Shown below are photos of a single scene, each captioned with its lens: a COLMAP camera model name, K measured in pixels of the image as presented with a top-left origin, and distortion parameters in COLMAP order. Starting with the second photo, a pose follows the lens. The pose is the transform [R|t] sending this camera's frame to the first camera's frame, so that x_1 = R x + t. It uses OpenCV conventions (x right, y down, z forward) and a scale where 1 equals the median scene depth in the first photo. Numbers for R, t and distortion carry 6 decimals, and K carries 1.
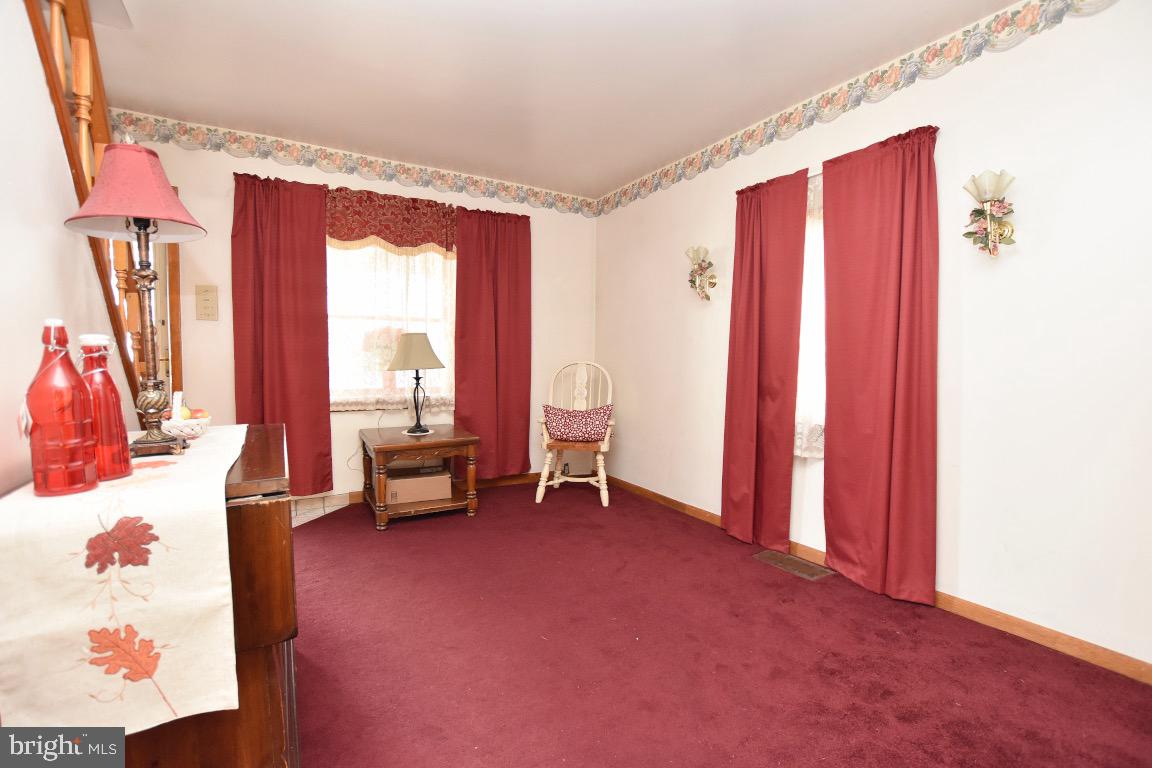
lens RADIAL K [[513.7, 0, 582.9], [0, 513.7, 385.5], [0, 0, 1]] dist [-0.036403, 0.007564]
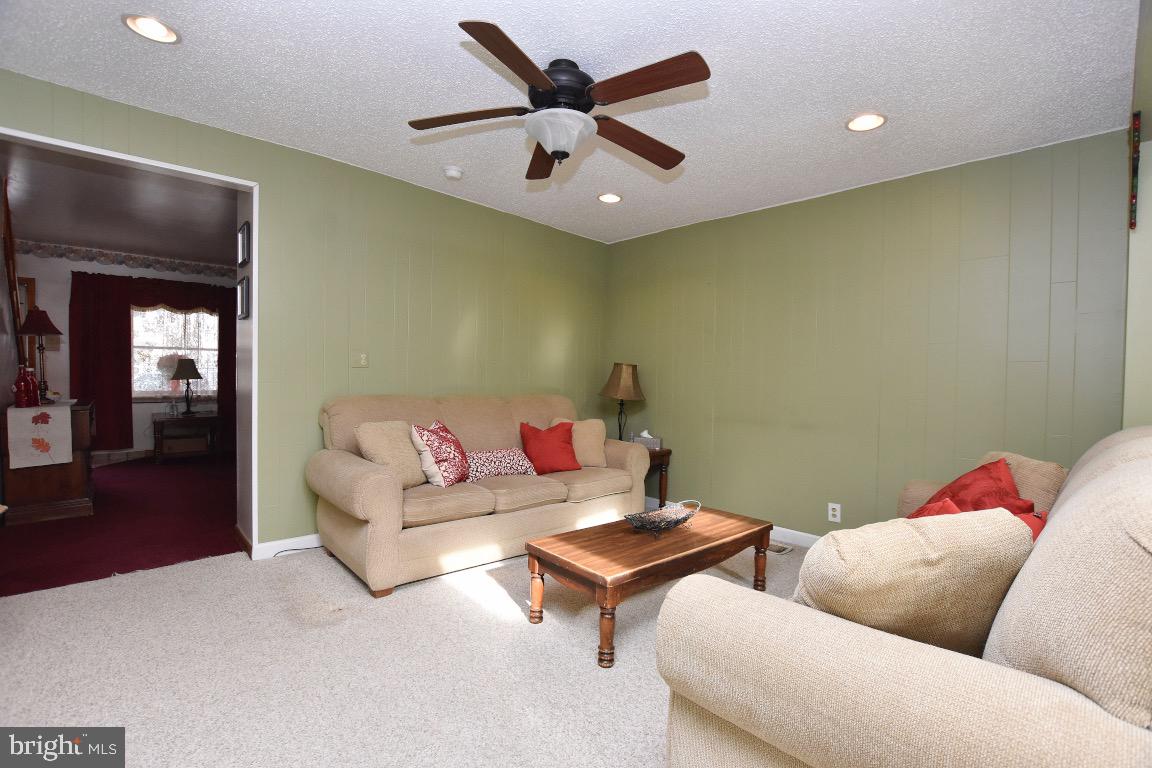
lens RADIAL K [[513.7, 0, 582.9], [0, 513.7, 385.5], [0, 0, 1]] dist [-0.036403, 0.007564]
pose [[0.979252, 0.002067, 0.202637, 0.691921], [0.003206, 0.999665, -0.025689, 0.040747], [-0.202622, 0.025806, 0.978917, -1.033833]]
